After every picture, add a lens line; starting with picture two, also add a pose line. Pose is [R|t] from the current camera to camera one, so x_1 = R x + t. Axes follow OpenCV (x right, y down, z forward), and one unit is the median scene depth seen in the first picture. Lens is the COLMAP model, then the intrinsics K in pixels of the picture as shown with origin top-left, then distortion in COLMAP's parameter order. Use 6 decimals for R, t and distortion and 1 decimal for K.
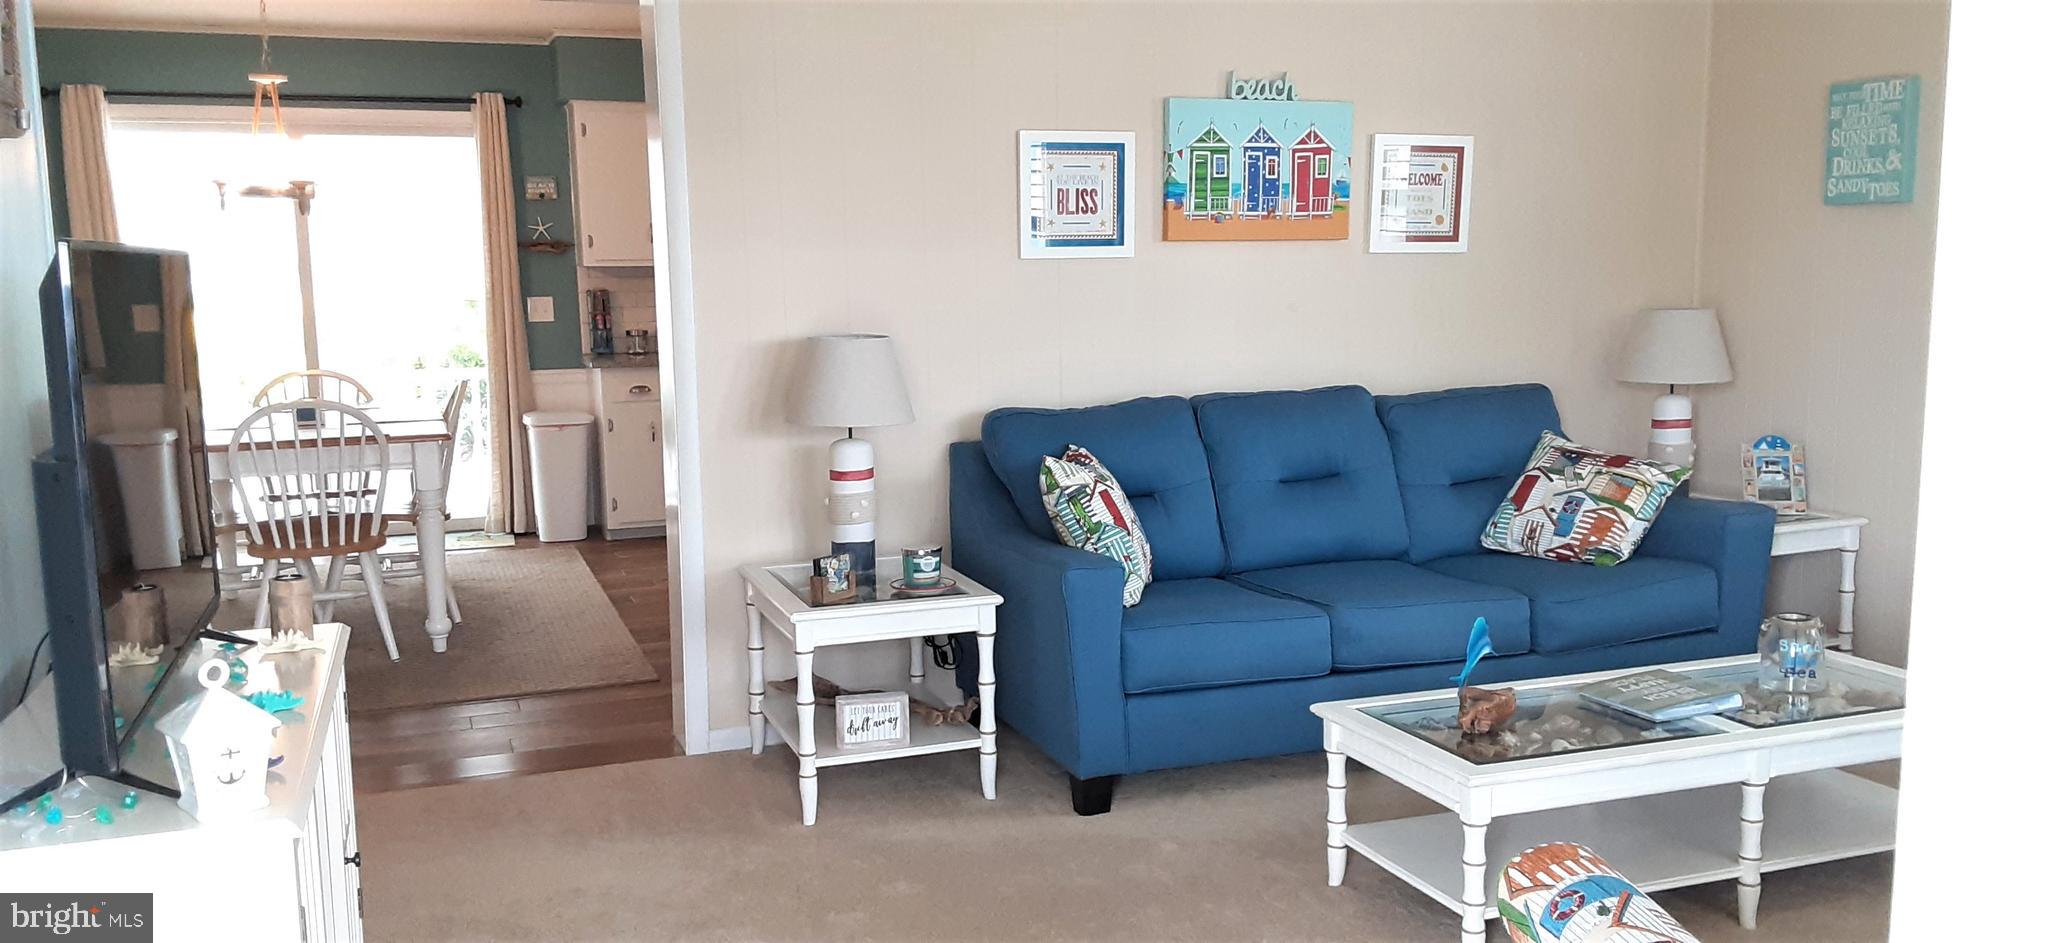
lens RADIAL K [[1633.9, 0, 1026.2], [0, 1633.9, 502.8], [0, 0, 1]] dist [0.130533, -0.196661]
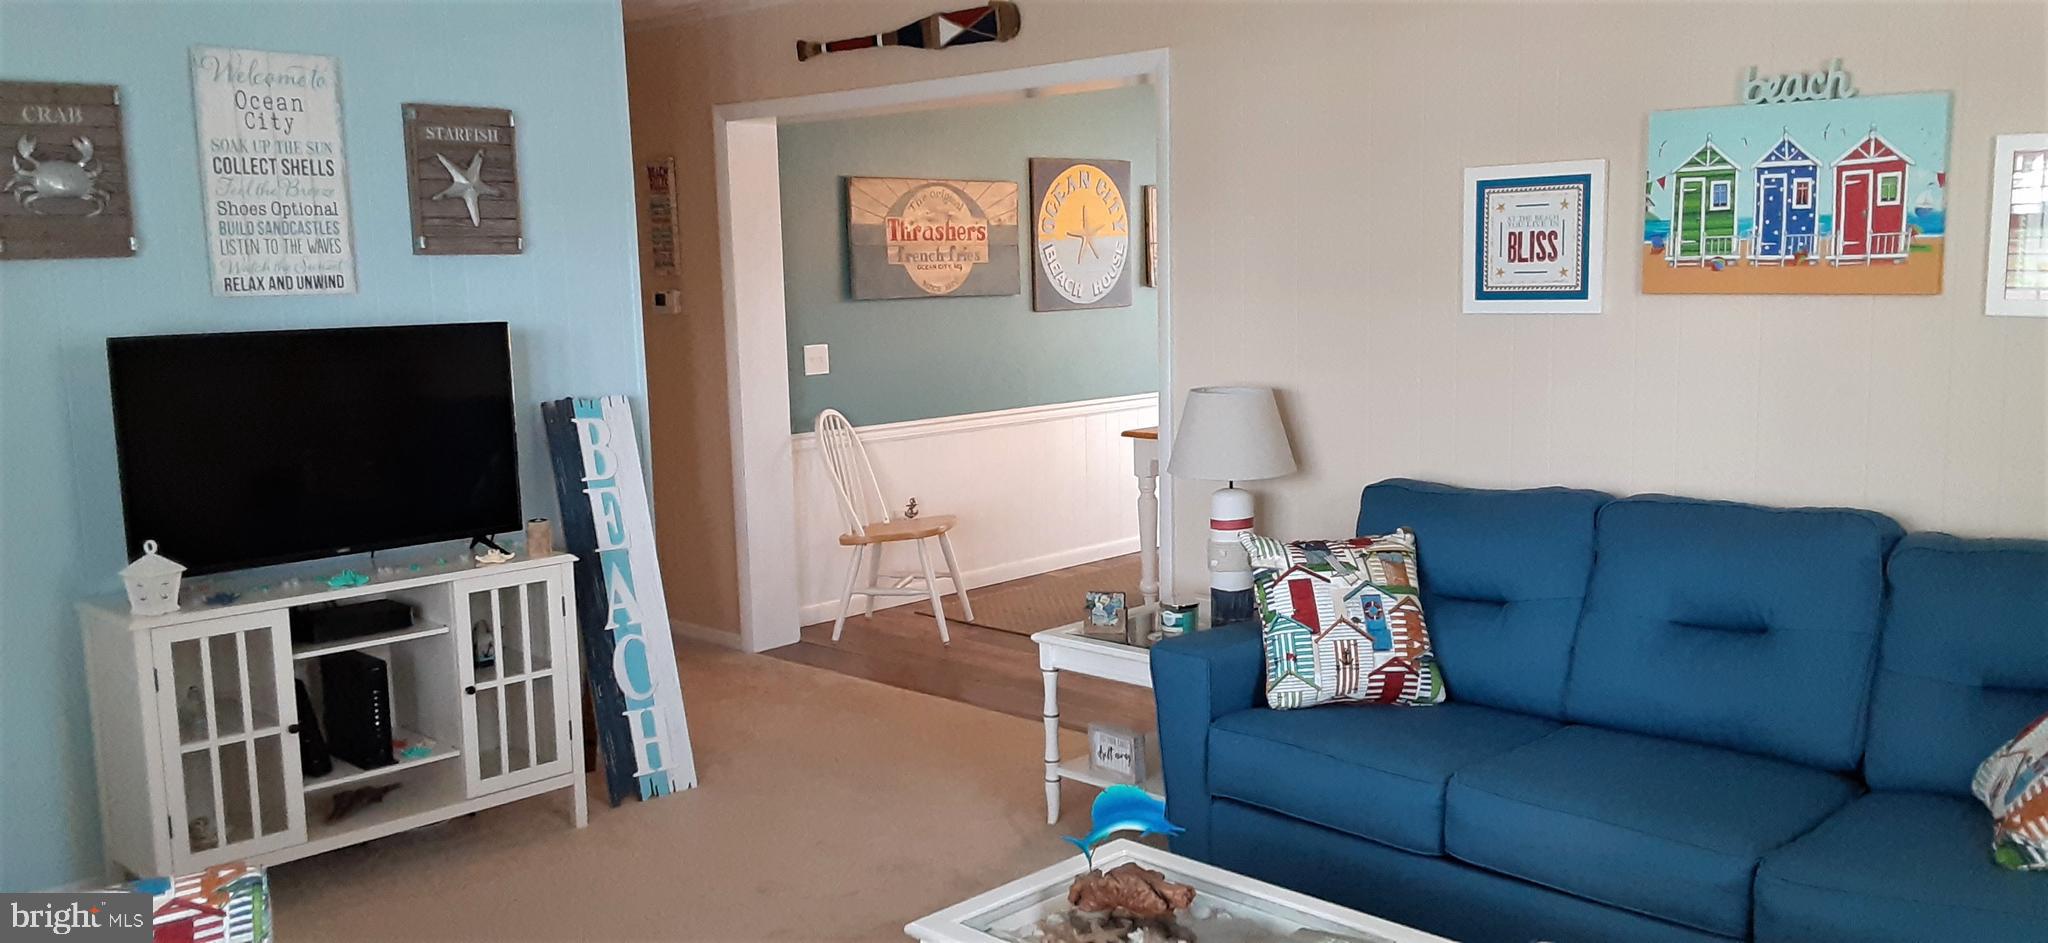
lens RADIAL K [[1633.9, 0, 1026.2], [0, 1633.9, 502.8], [0, 0, 1]] dist [0.130533, -0.196661]
pose [[0.434375, 0.138045, -0.890091, 0.672478], [-0.116999, 0.988461, 0.096205, -0.102167], [0.893101, 0.062350, 0.445514, 0.388159]]
